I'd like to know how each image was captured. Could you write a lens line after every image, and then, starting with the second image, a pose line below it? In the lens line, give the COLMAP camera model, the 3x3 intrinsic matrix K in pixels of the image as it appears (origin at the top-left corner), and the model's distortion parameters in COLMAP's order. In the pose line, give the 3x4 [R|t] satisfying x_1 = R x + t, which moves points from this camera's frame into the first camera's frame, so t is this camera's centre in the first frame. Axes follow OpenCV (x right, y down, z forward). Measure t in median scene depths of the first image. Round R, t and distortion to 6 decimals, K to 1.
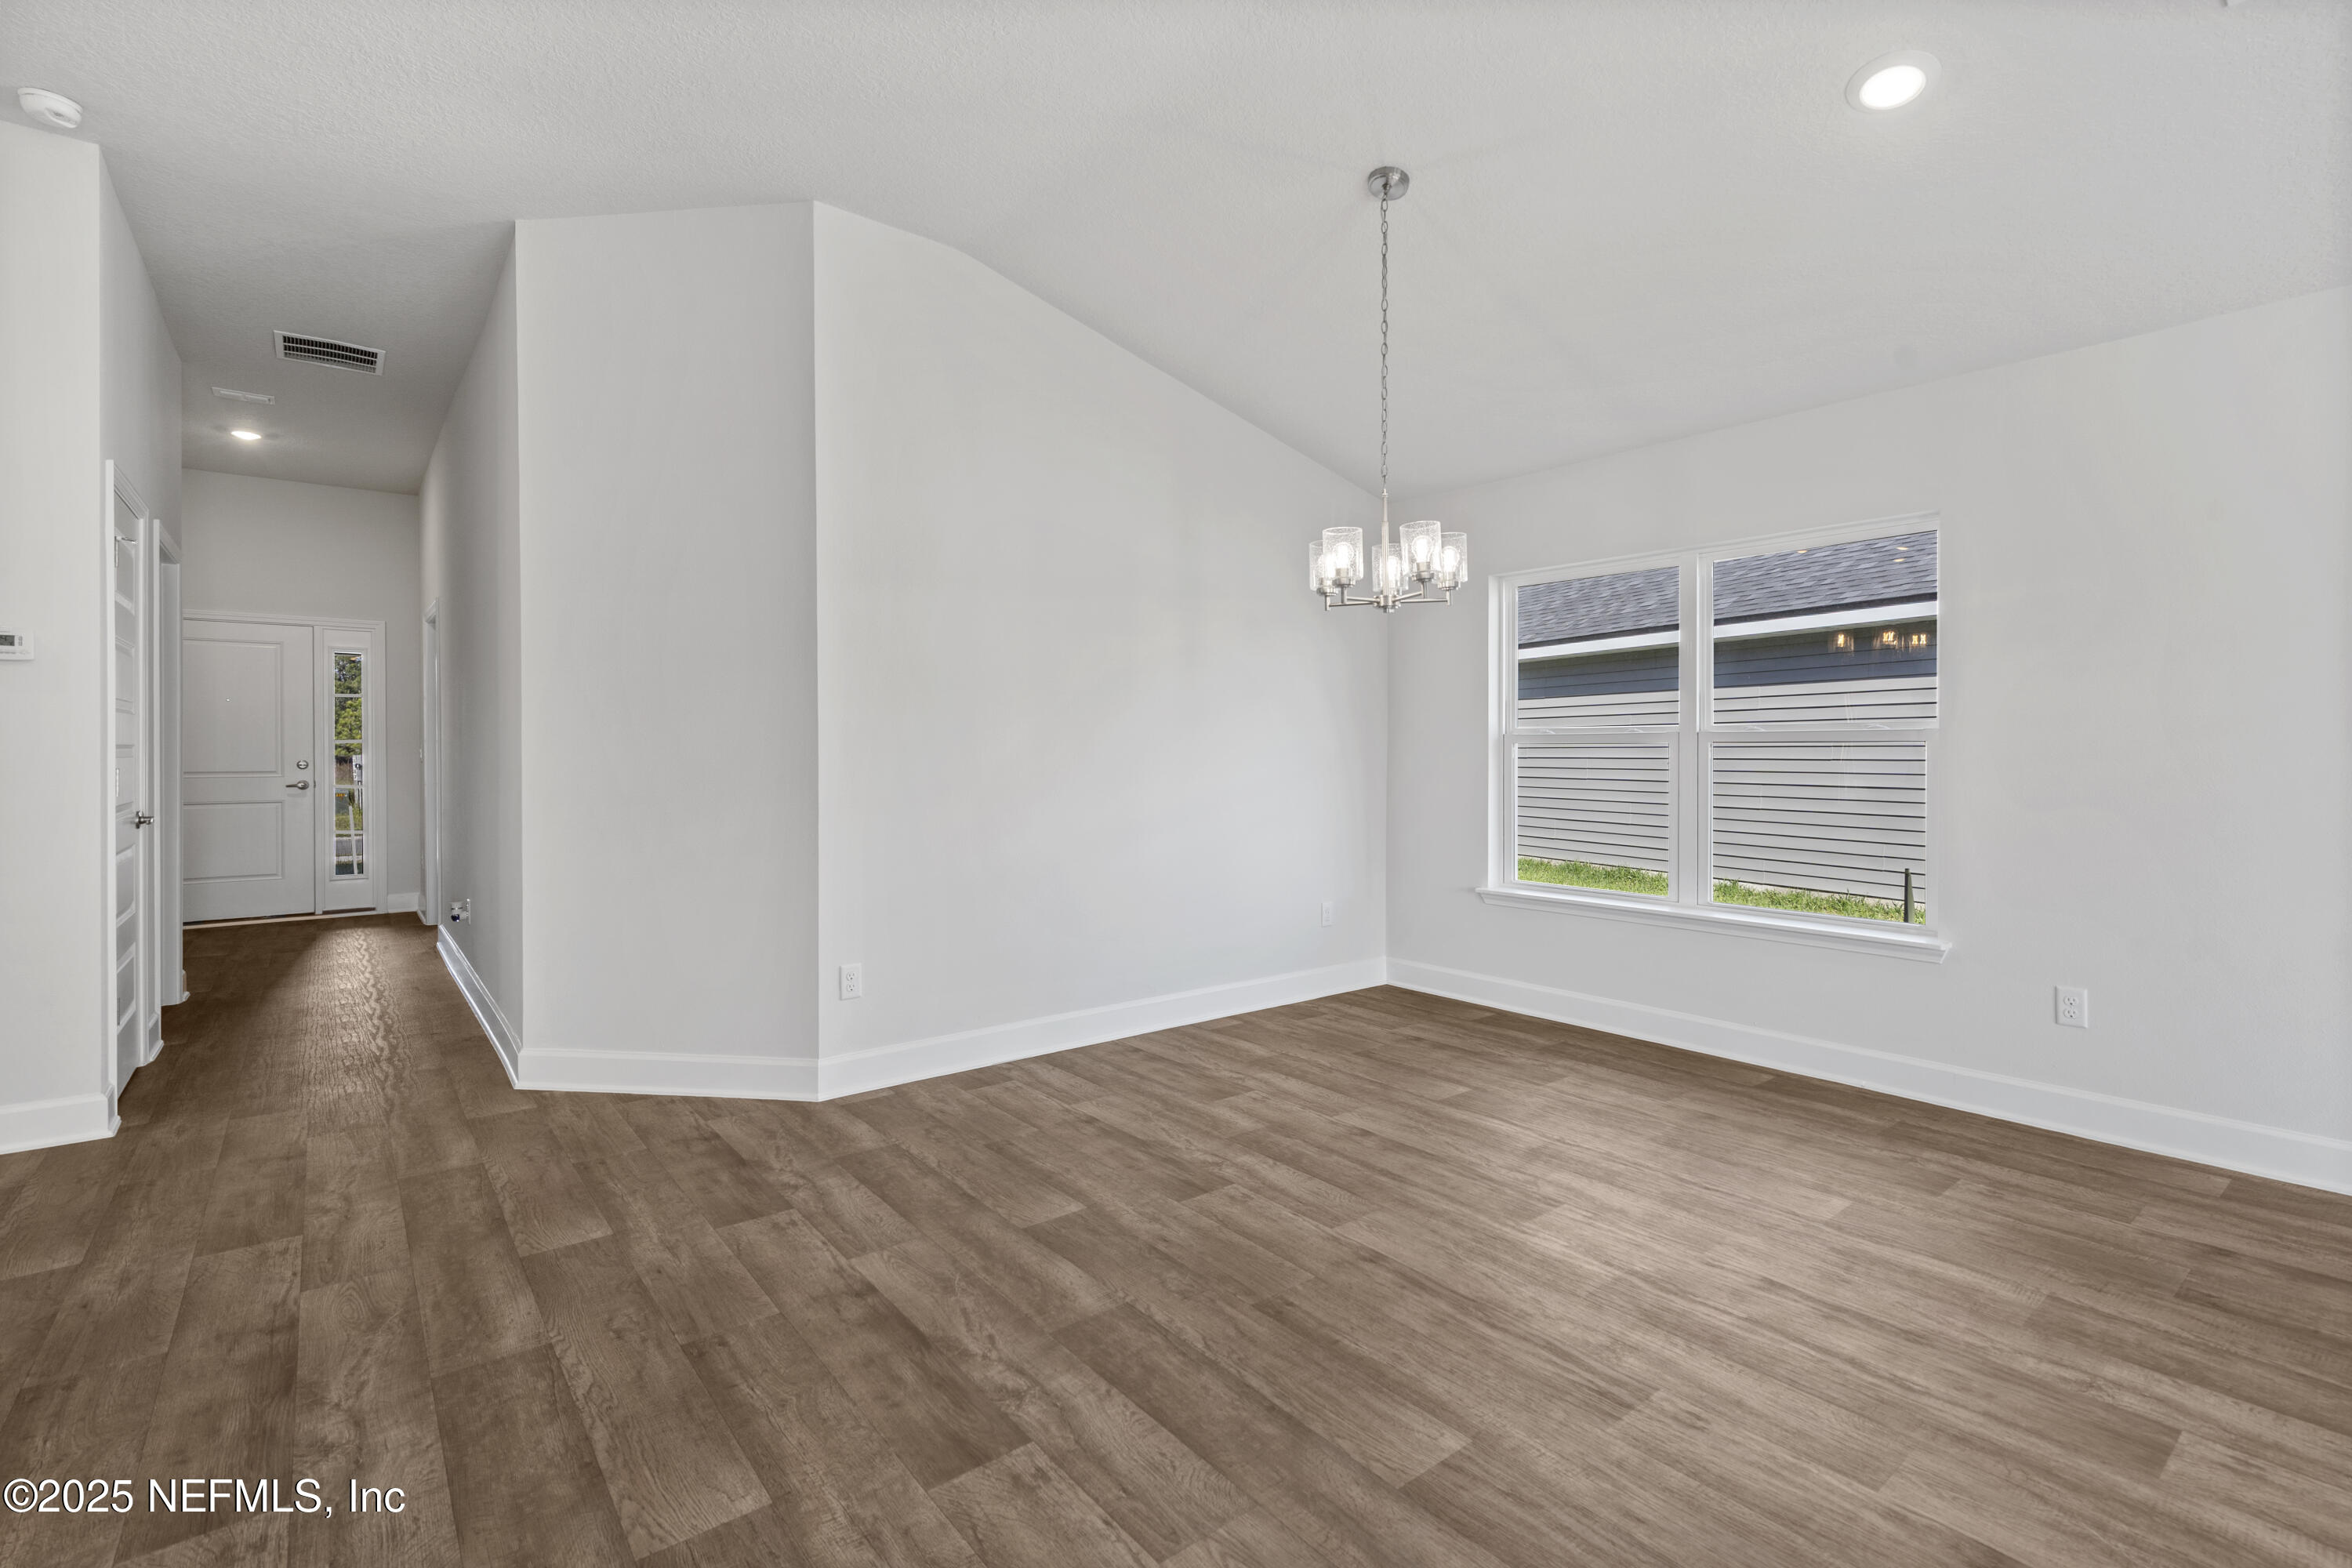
lens RADIAL K [[1061.4, 0, 1174.3], [0, 1061.4, 761.8], [0, 0, 1]] dist [-0.010069, 0.002750]
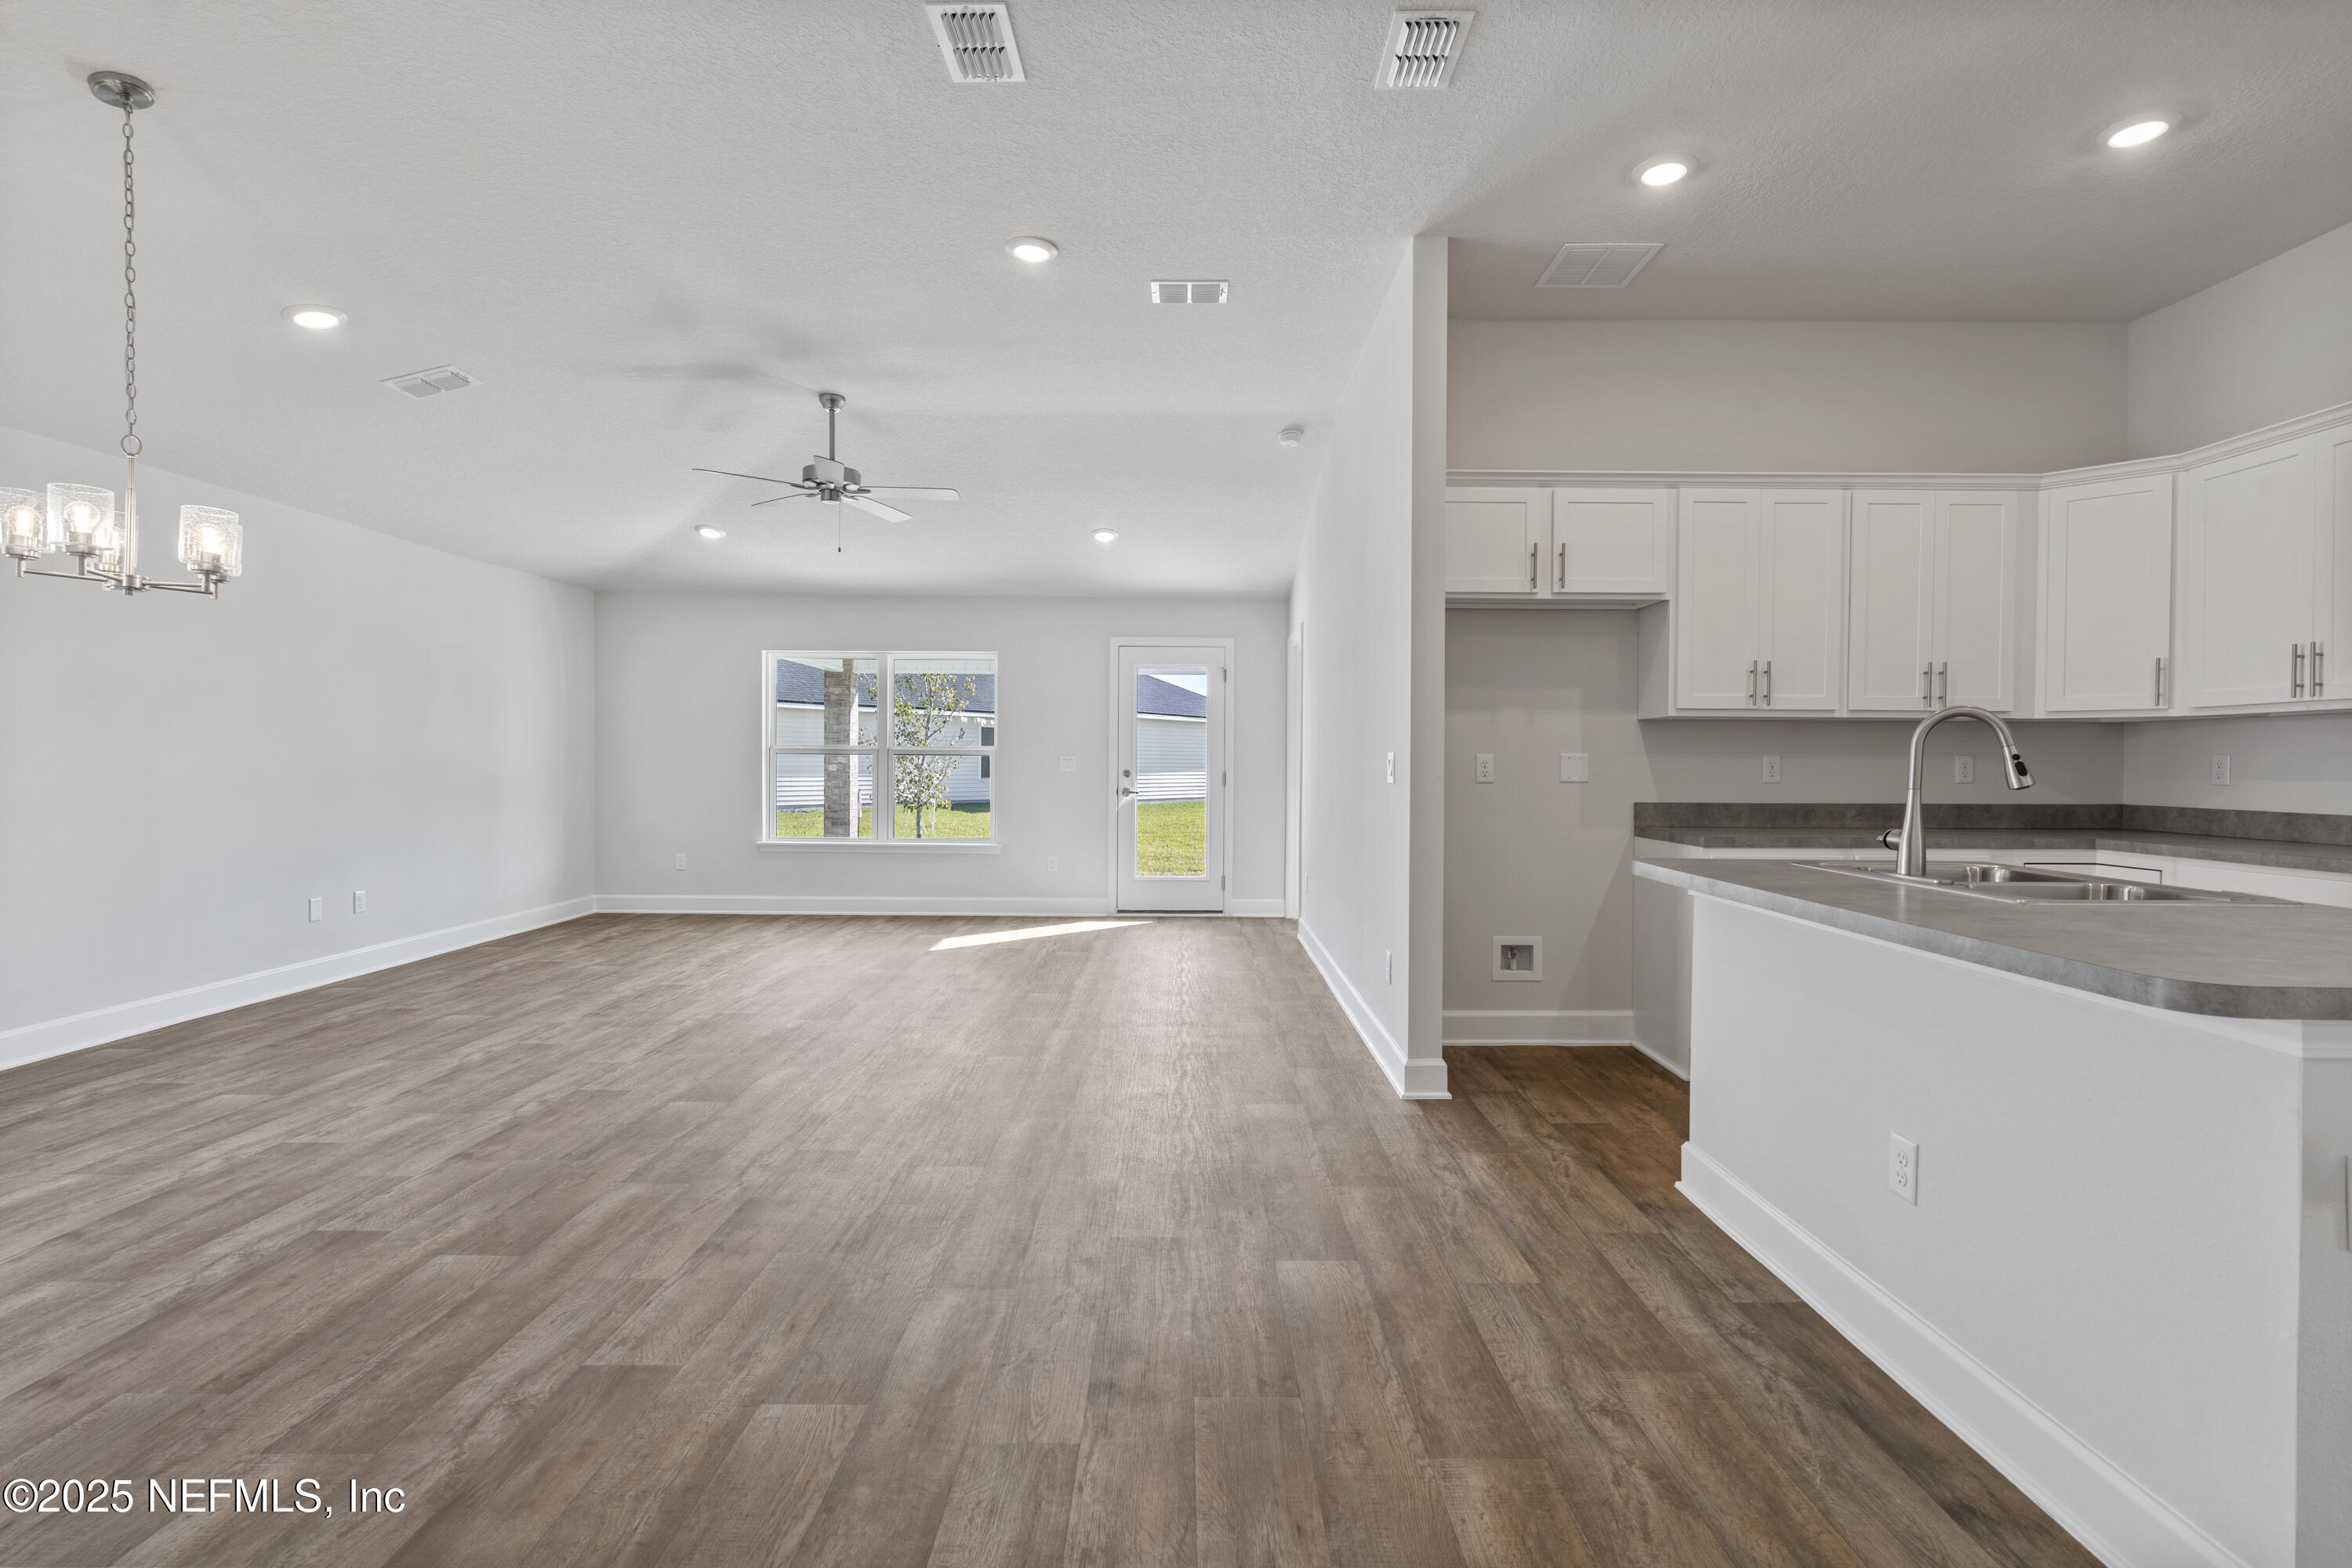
lens RADIAL K [[1061.4, 0, 1208.9], [0, 1061.4, 779.0], [0, 0, 1]] dist [-0.010069, 0.002750]
pose [[-0.792761, -0.017780, 0.609274, -1.374638], [-0.004743, 0.999724, 0.023003, -0.019790], [-0.609515, 0.015346, -0.792626, 1.553384]]
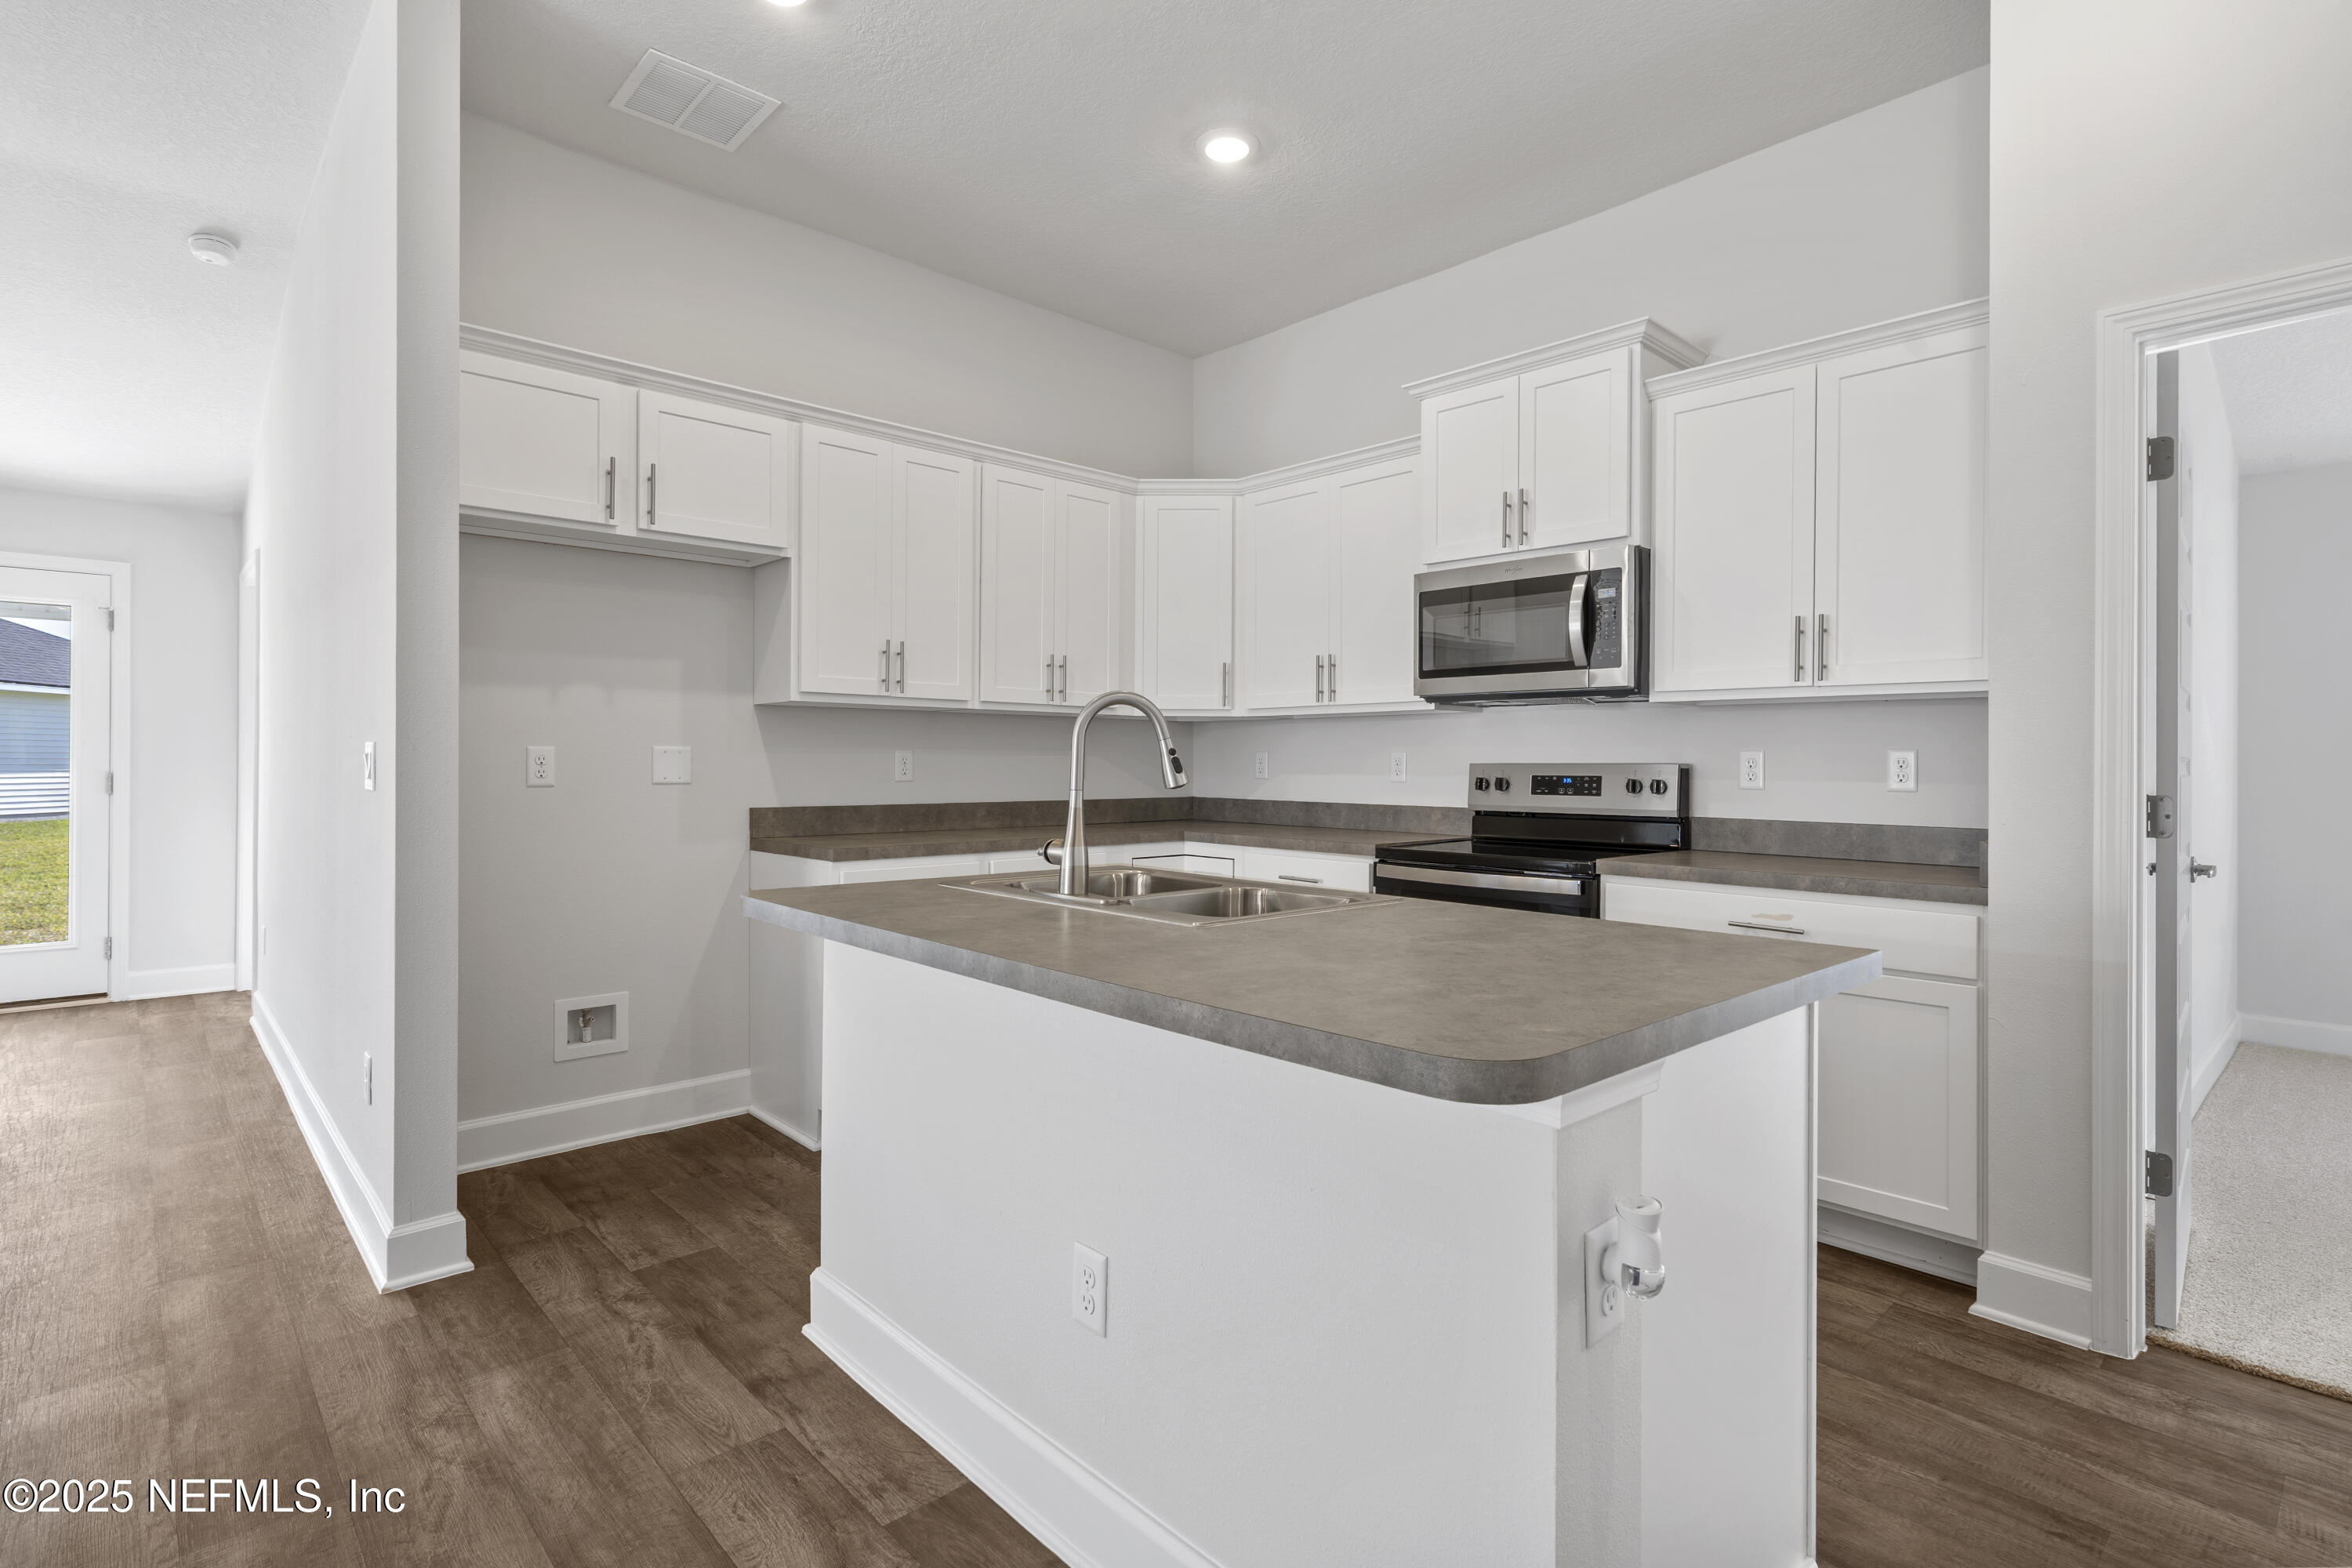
lens RADIAL K [[1133.1, 0, 1154.3], [0, 1133.1, 762.5], [0, 0, 1]] dist [0.010139, 0.000299]
pose [[-0.998023, -0.008866, -0.062229, -1.292819], [-0.009236, 0.999941, 0.005652, -0.017160], [0.062175, 0.006216, -0.998046, 1.216425]]
